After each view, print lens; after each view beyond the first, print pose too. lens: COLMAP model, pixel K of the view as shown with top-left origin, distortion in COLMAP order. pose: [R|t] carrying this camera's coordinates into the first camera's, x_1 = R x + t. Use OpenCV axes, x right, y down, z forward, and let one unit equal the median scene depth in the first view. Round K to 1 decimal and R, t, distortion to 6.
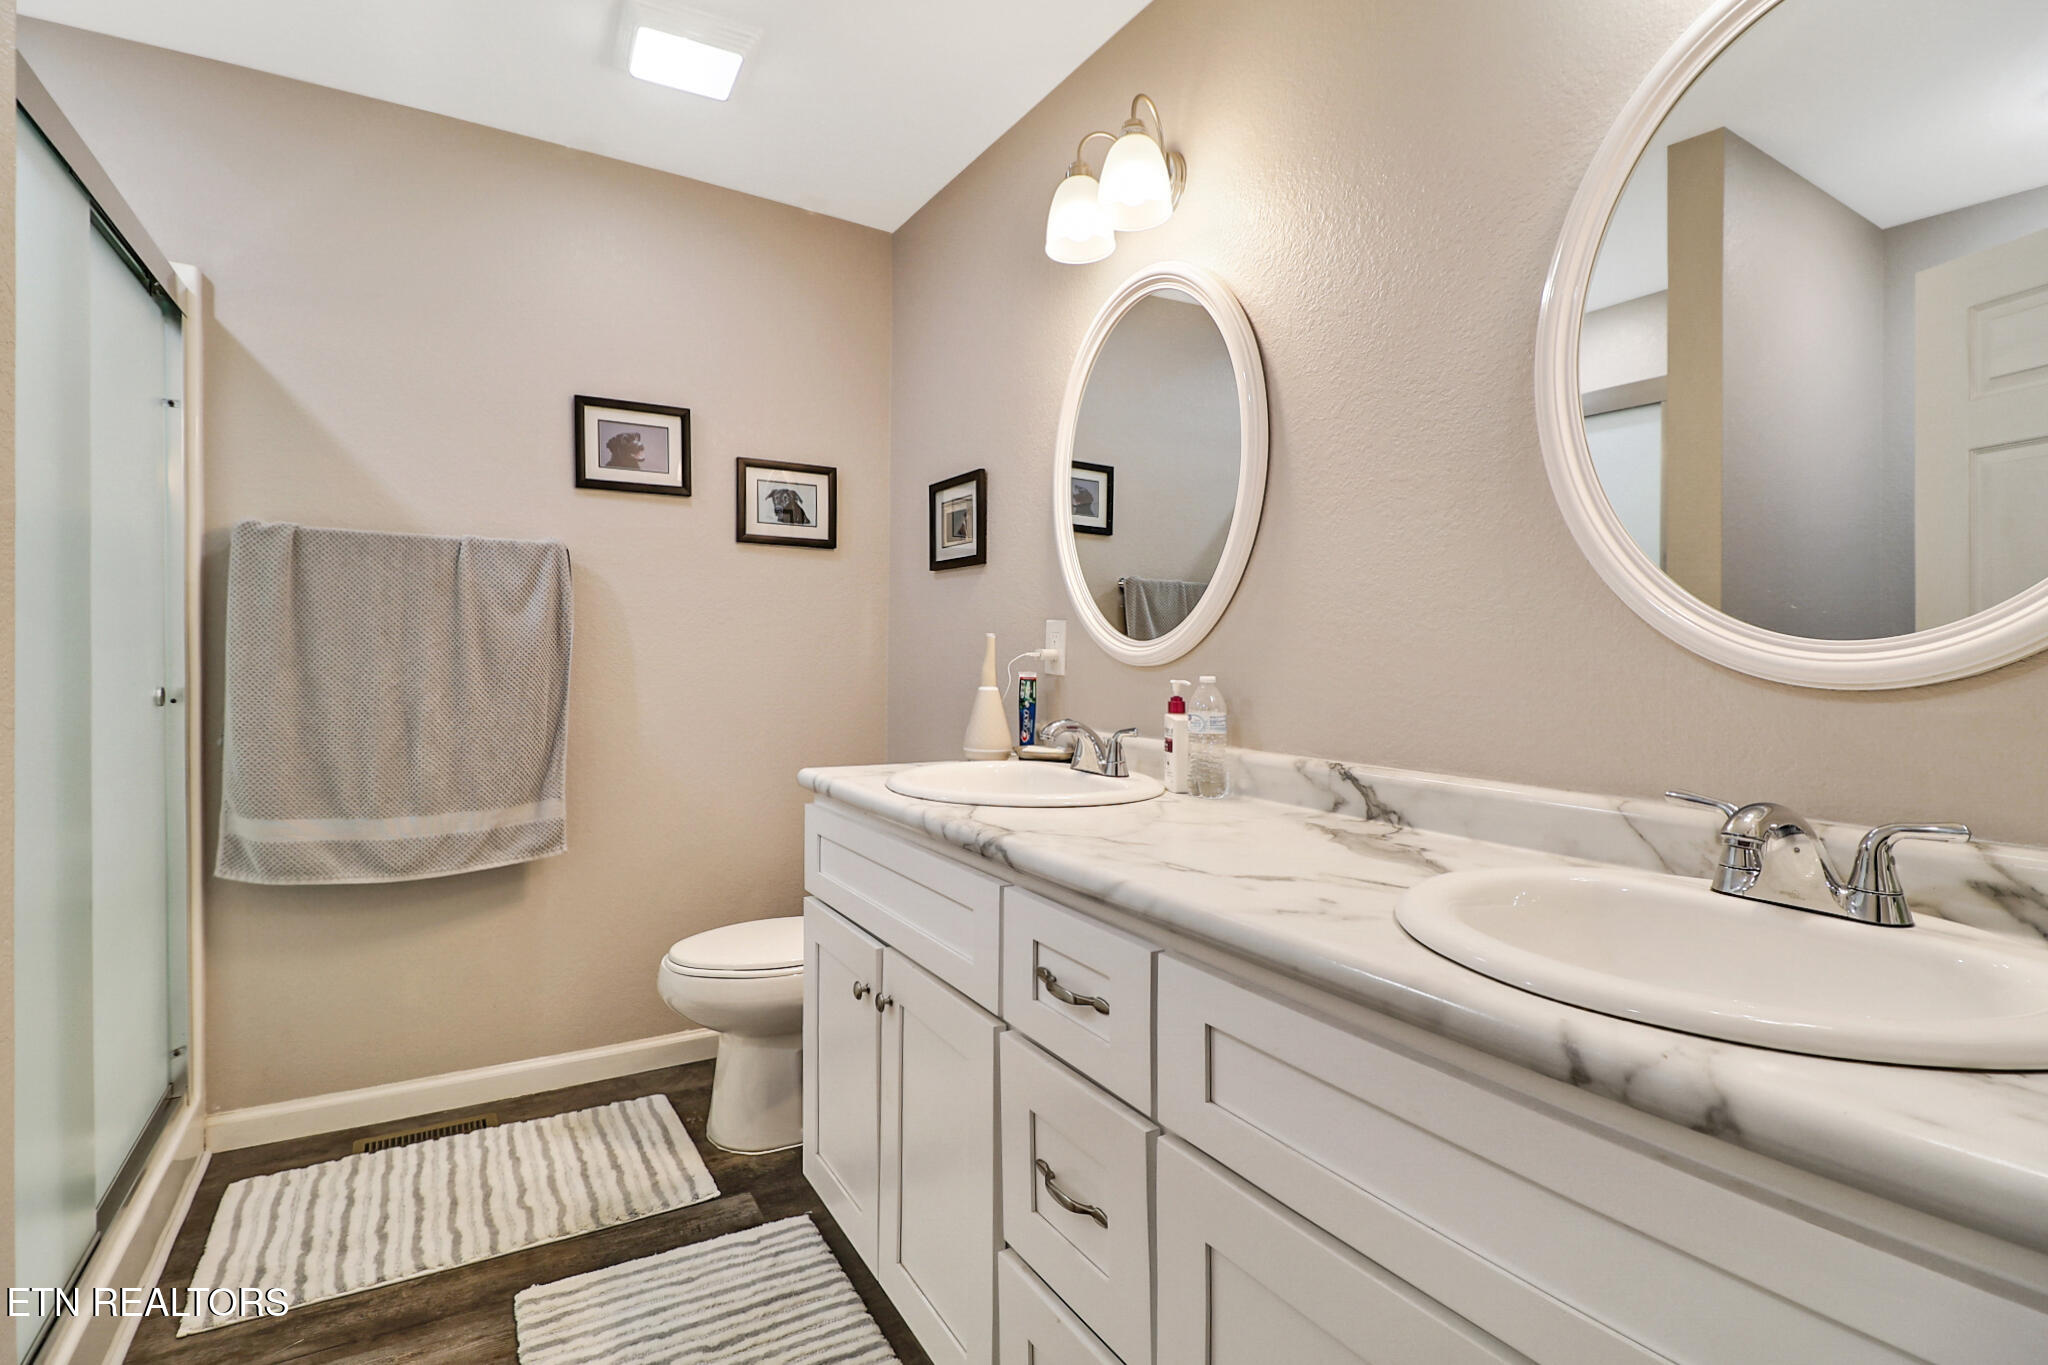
lens RADIAL K [[942.8, 0, 1025.1], [0, 942.8, 688.1], [0, 0, 1]] dist [0.000451, 0.000014]
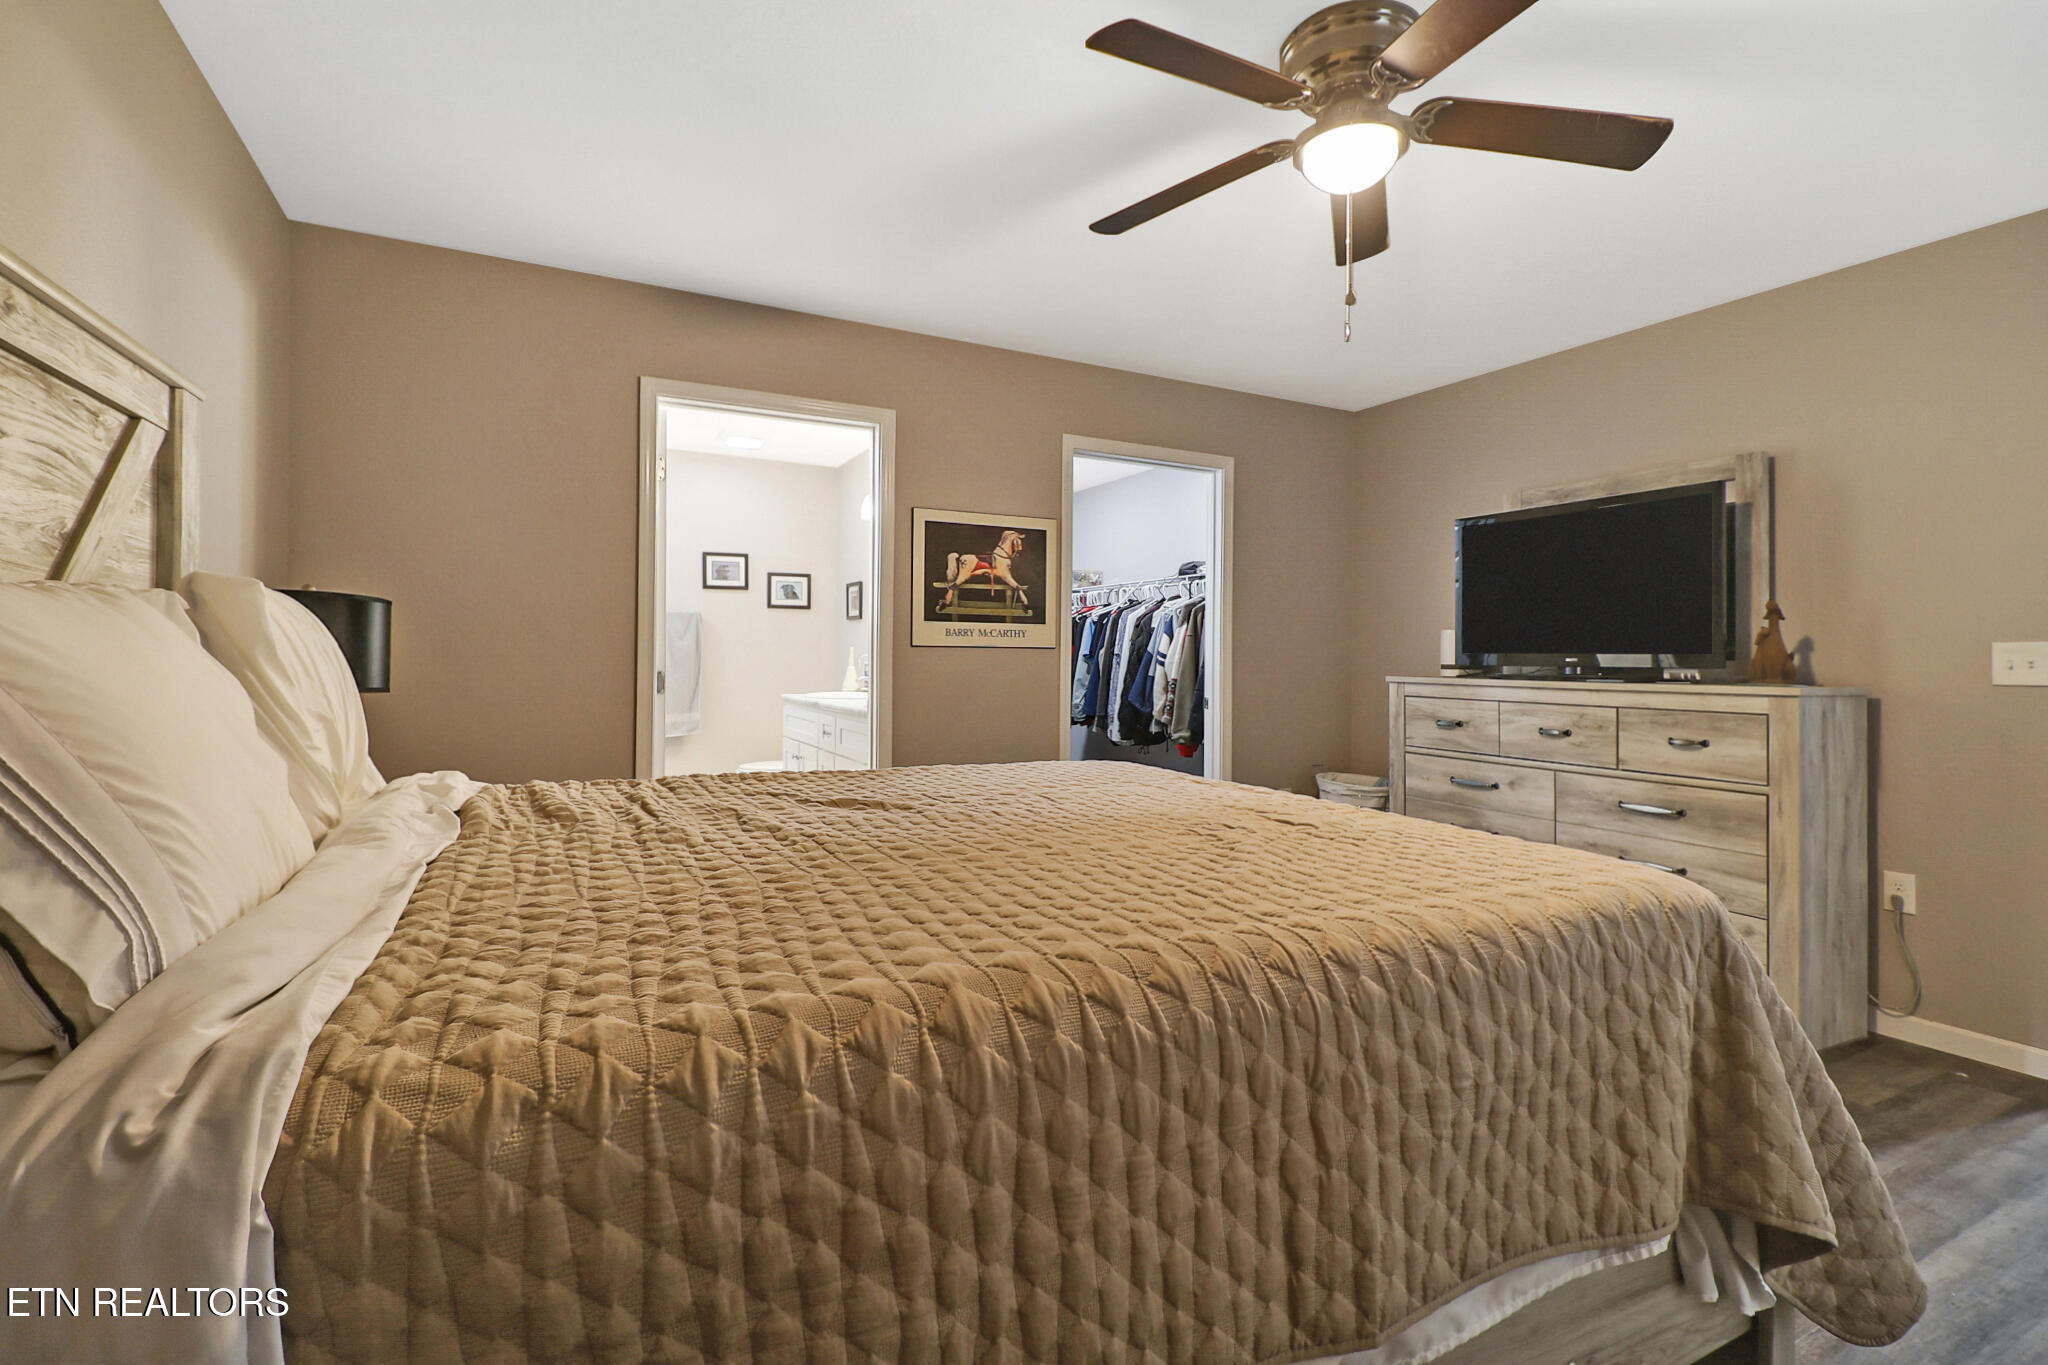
lens RADIAL K [[942.8, 0, 1023.9], [0, 942.8, 670.2], [0, 0, 1]] dist [0.000451, 0.000014]
pose [[0.997151, -0.002083, -0.075406, 0.546098], [0.001279, 0.999942, -0.010704, 0.030070], [0.075424, 0.010577, 0.997095, -1.392379]]
